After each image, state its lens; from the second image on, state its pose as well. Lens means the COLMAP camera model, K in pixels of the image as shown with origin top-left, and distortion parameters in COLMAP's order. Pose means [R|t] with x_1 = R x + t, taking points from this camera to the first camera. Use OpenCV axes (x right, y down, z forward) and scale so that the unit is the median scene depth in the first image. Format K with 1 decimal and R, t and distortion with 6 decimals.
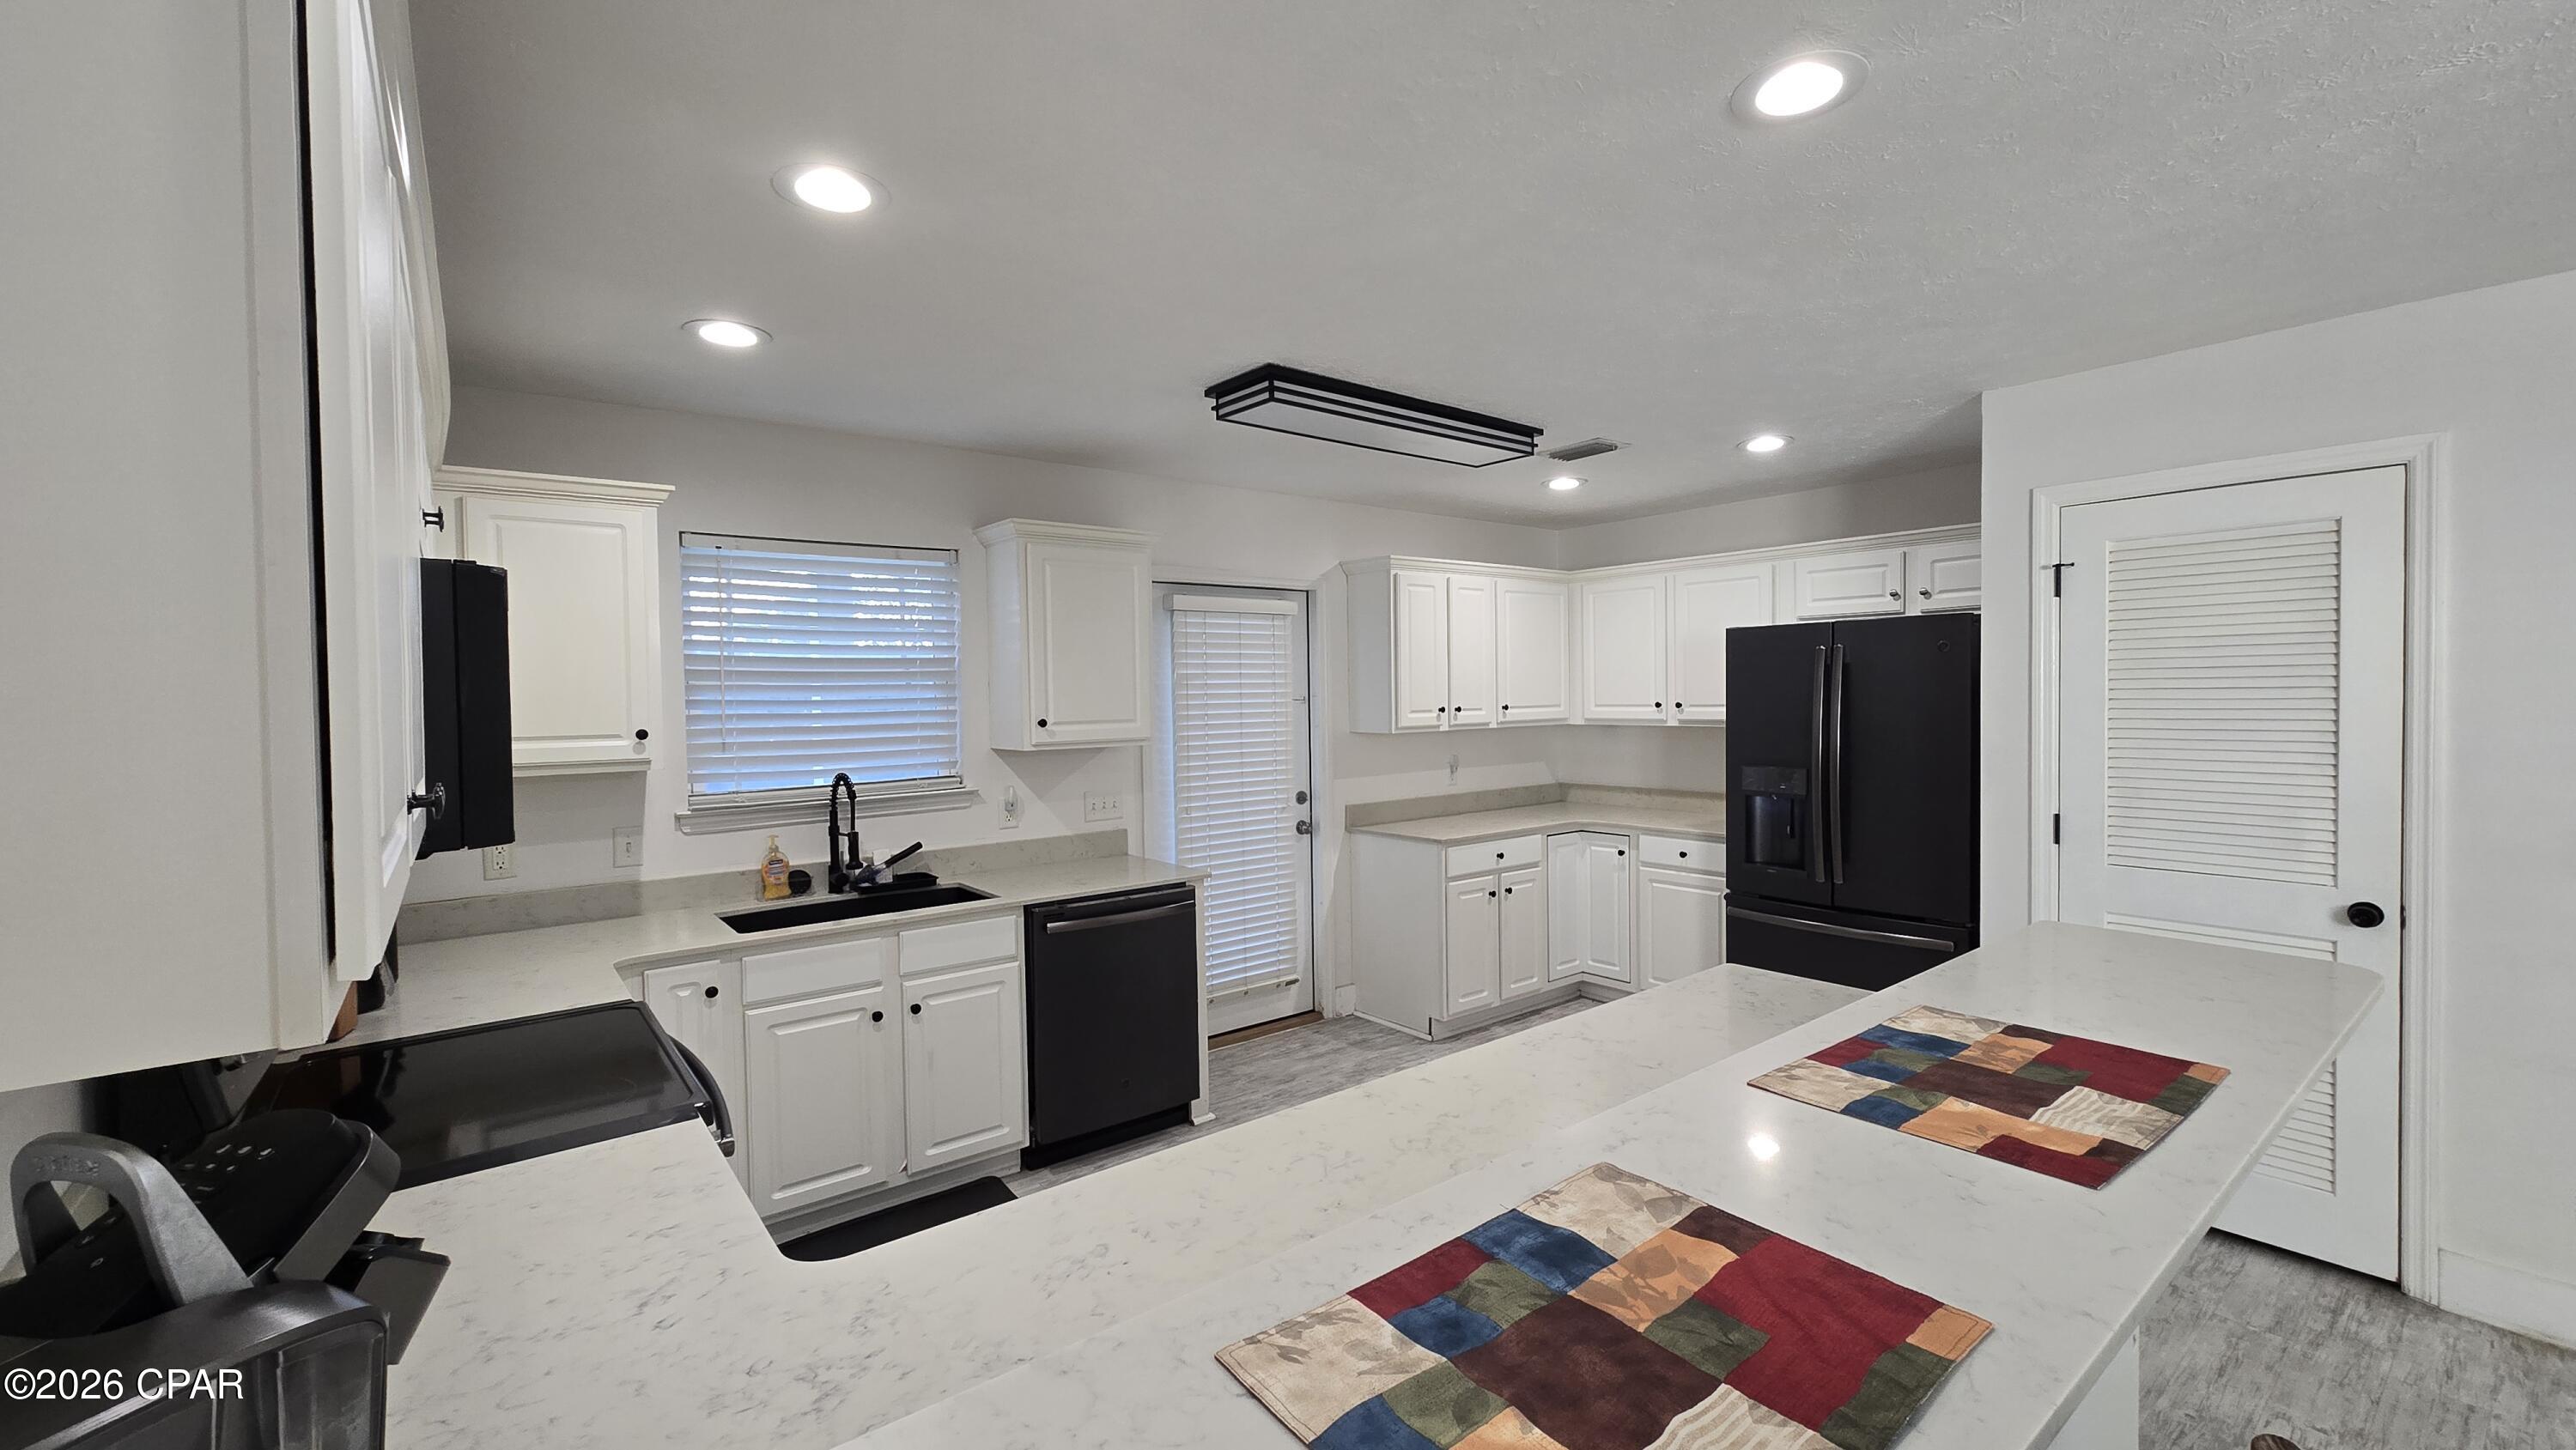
lens RADIAL K [[1041.3, 0, 1288.0], [0, 1041.3, 725.0], [0, 0, 1]] dist [0.002920, 0.000000]
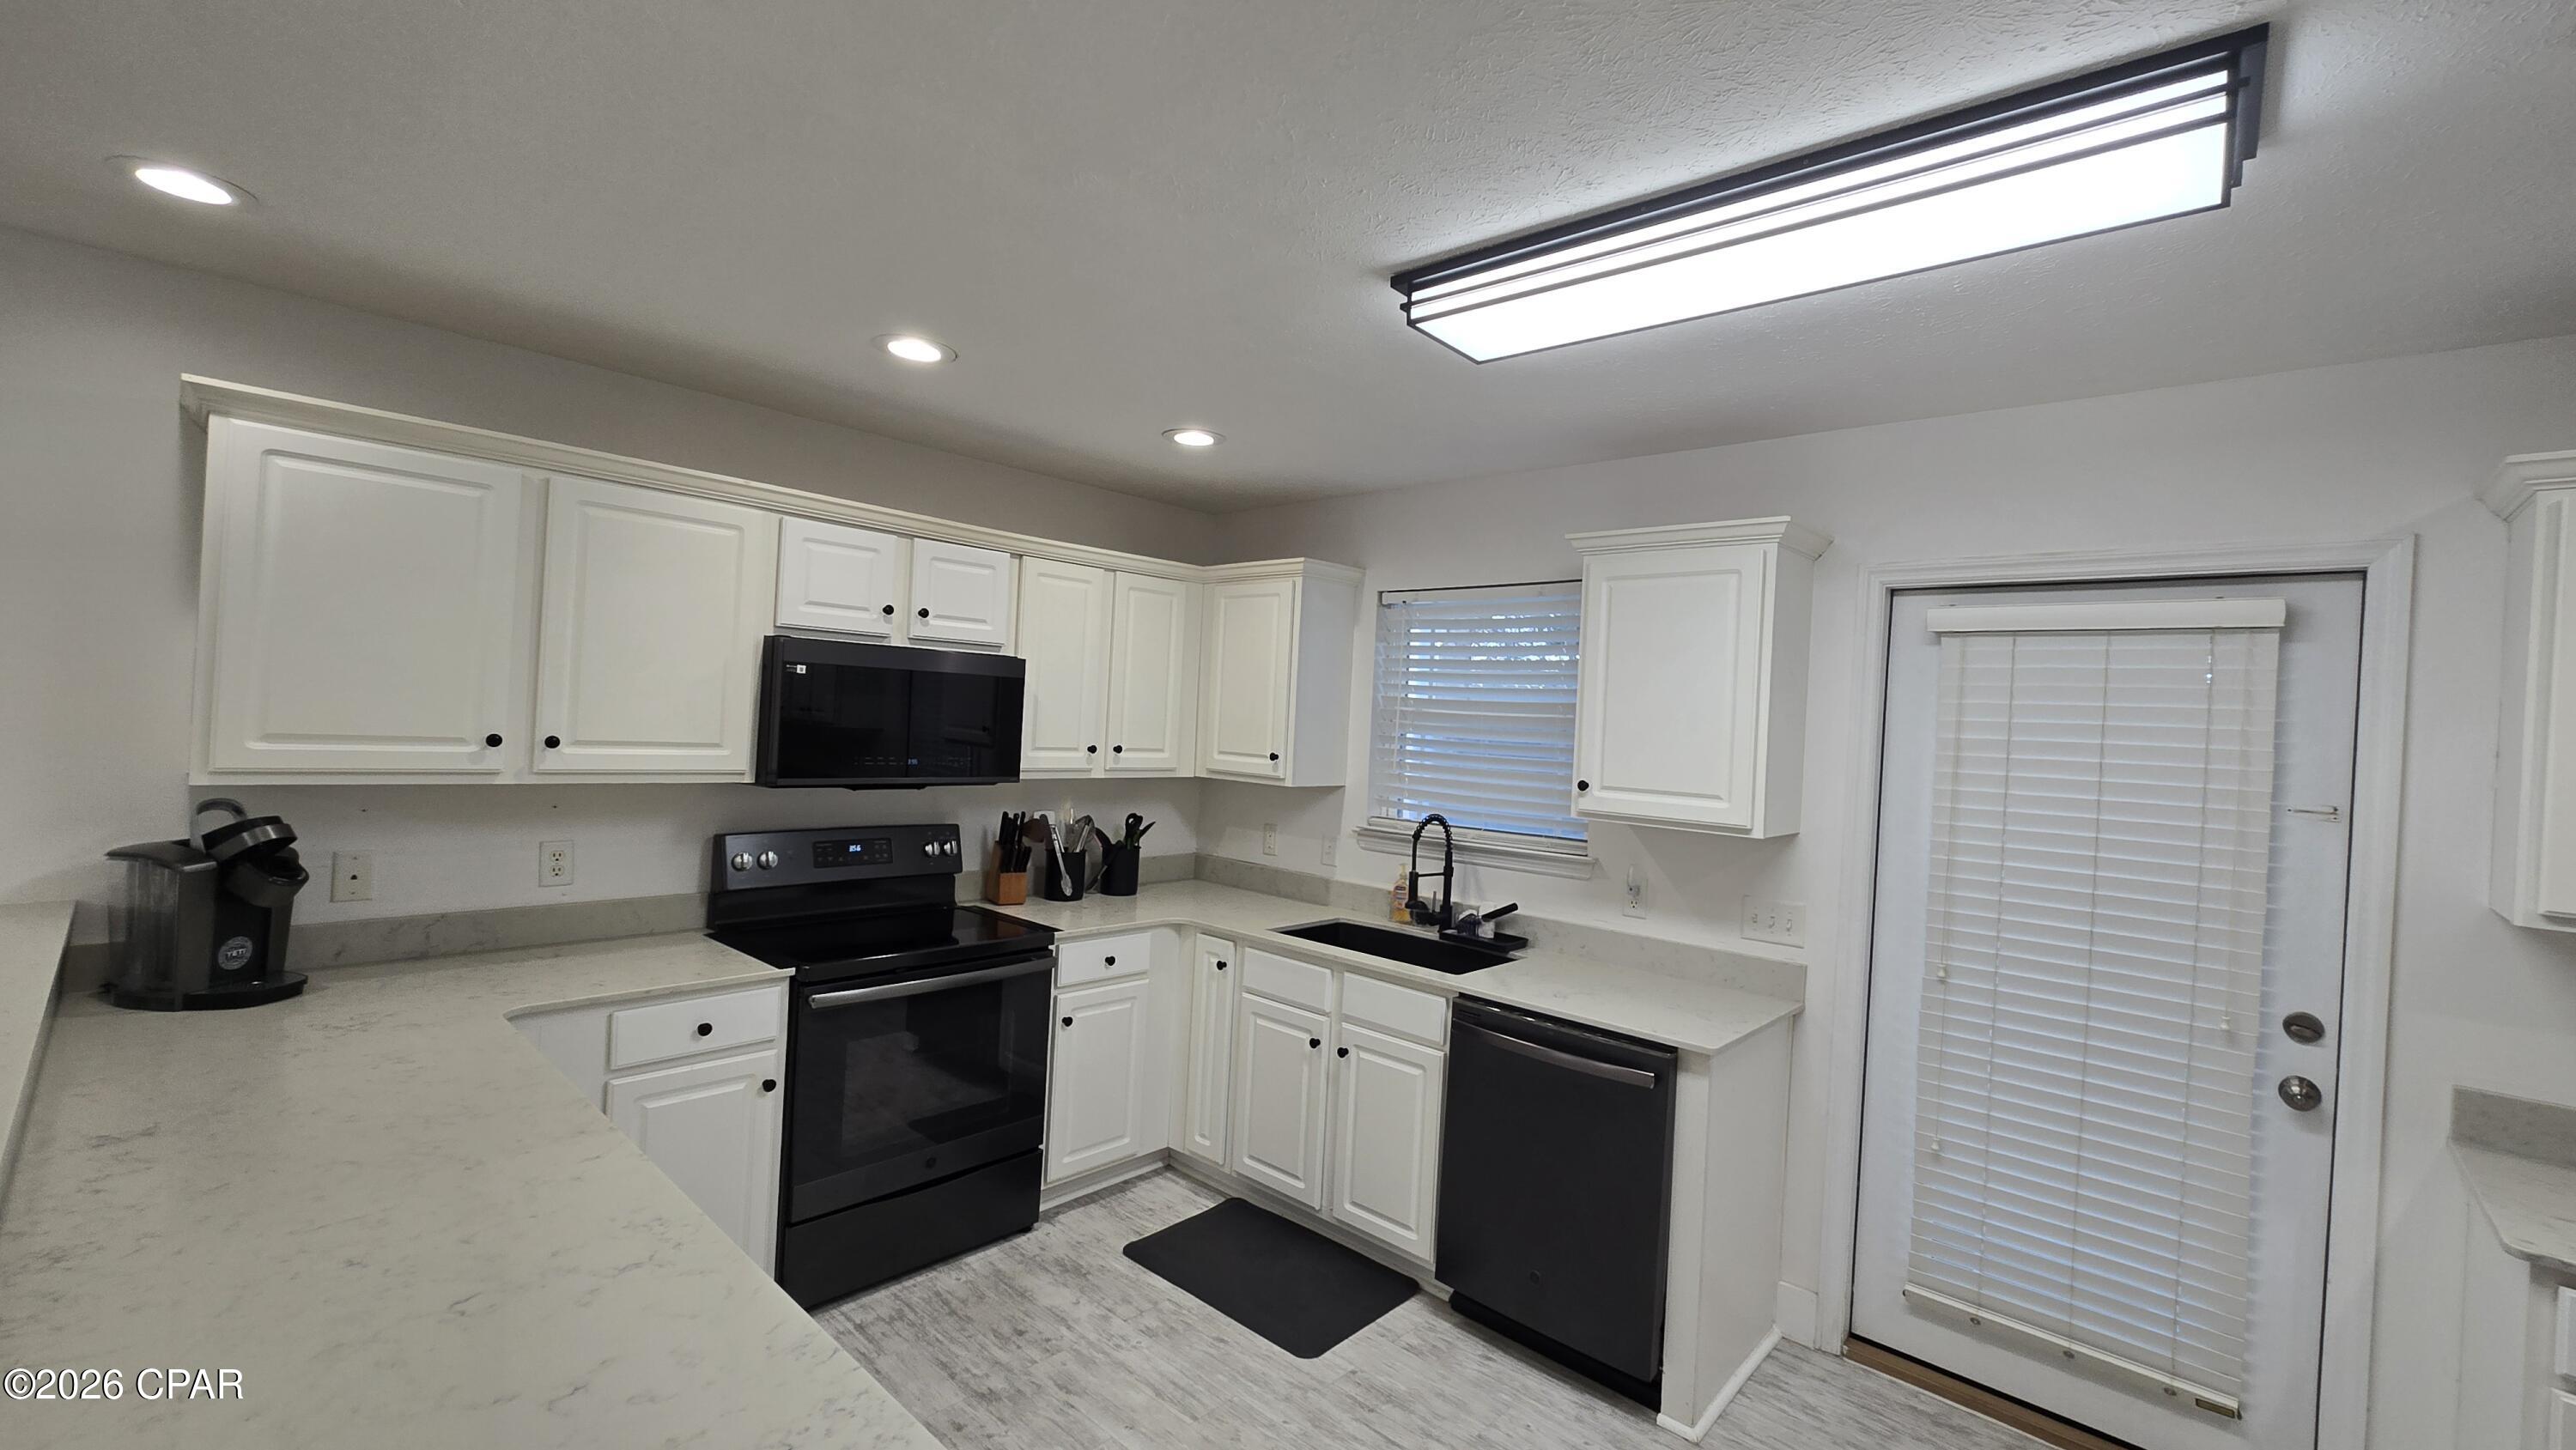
lens RADIAL K [[1041.3, 0, 1288.0], [0, 1041.3, 725.0], [0, 0, 1]] dist [0.002920, 0.000000]
pose [[0.154389, 0.017662, -0.987852, 0.538290], [-0.093397, 0.995624, 0.003204, -0.027701], [0.983586, 0.091768, 0.155363, 0.690736]]
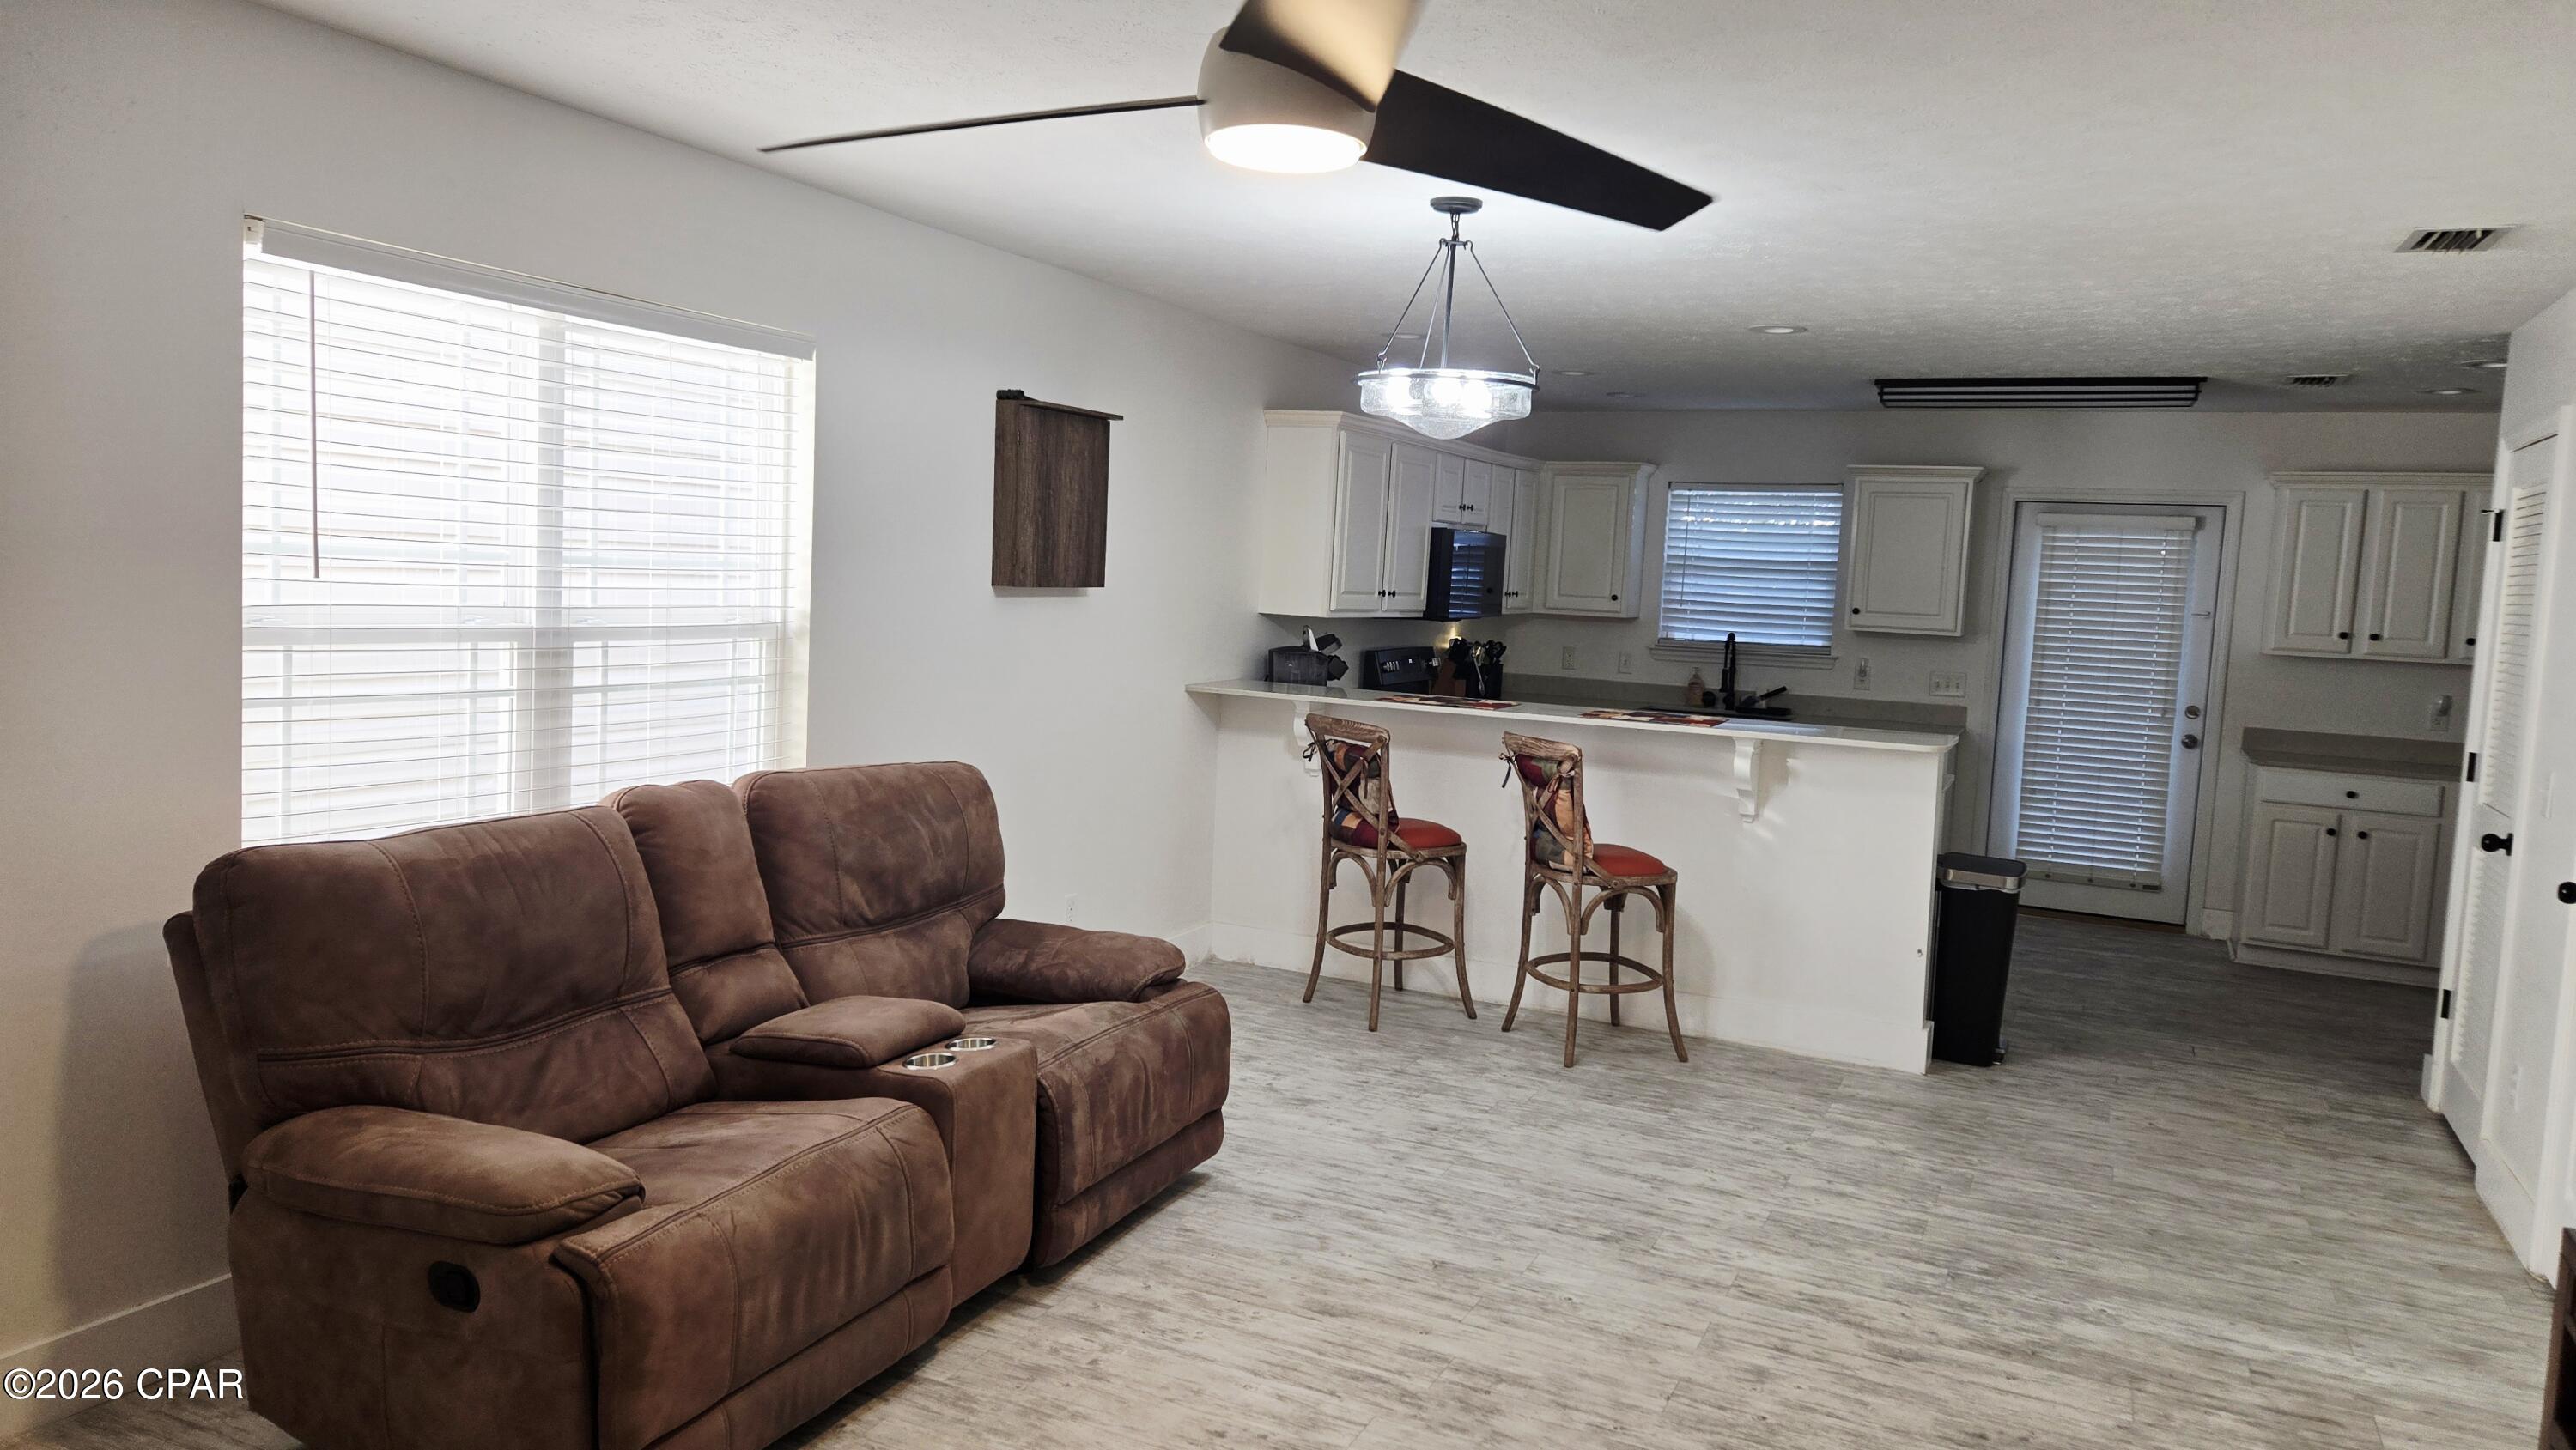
lens RADIAL K [[1748.5, 0, 1288.0], [0, 1748.5, 725.0], [0, 0, 1]] dist [0.001785, 0.000419]
pose [[0.439385, 0.123067, -0.889829, 1.585470], [-0.081690, 0.991941, 0.096852, -0.013555], [0.894577, 0.030135, 0.445897, -0.743937]]
